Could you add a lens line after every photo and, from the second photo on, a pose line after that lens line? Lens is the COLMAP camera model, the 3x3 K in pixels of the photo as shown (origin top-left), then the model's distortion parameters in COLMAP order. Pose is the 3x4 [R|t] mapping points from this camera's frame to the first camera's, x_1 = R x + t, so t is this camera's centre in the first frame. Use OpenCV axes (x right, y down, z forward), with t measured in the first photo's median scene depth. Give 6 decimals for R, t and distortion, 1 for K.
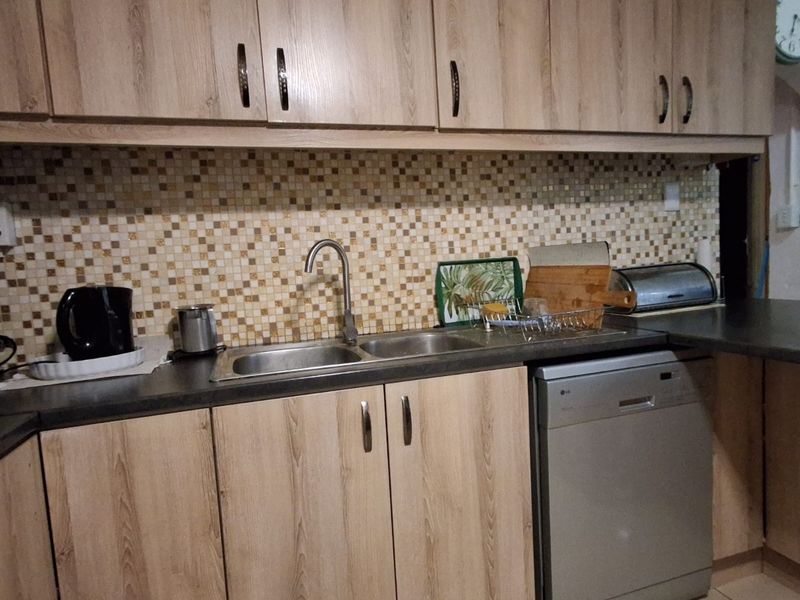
lens RADIAL K [[483.1, 0, 405.6], [0, 483.1, 304.2], [0, 0, 1]] dist [0.010237, 0.002064]
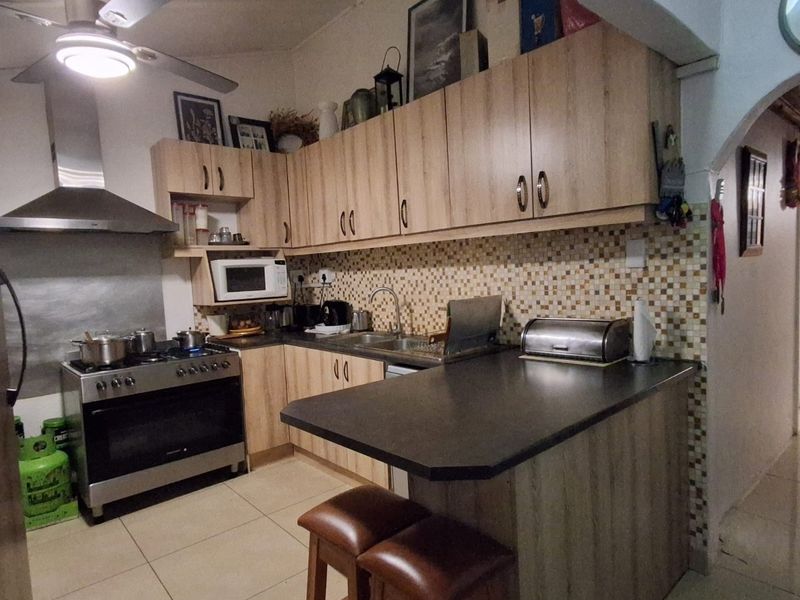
lens RADIAL K [[483.1, 0, 404.9], [0, 483.1, 301.5], [0, 0, 1]] dist [0.010237, 0.002064]
pose [[0.419868, 0.100673, -0.901985, 1.626249], [-0.056948, 0.994793, 0.084523, -0.232066], [0.905797, 0.015878, 0.423414, 0.177826]]
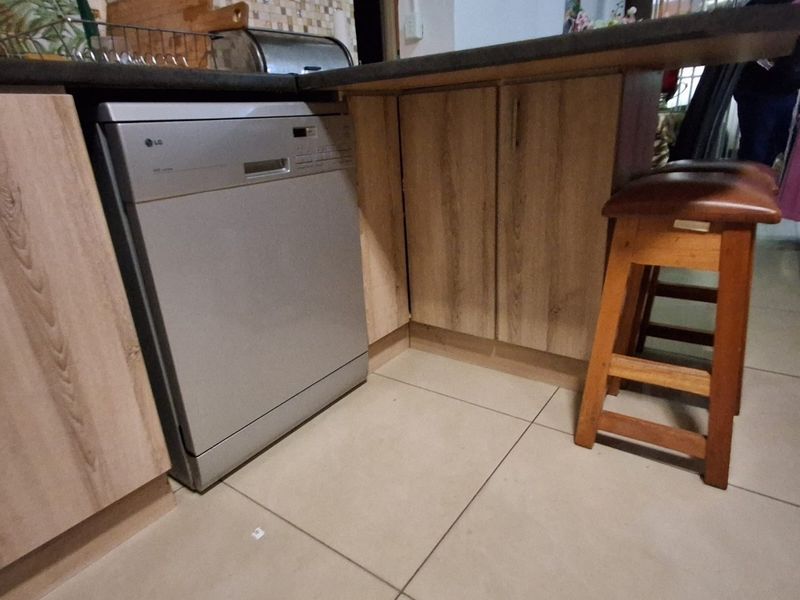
lens RADIAL K [[483.1, 0, 401.6], [0, 483.1, 303.2], [0, 0, 1]] dist [0.010237, 0.002064]
pose [[0.806114, -0.194777, 0.558786, 0.152357], [0.057621, 0.965627, 0.253465, 0.192470], [-0.588948, -0.172124, 0.789629, 0.202974]]
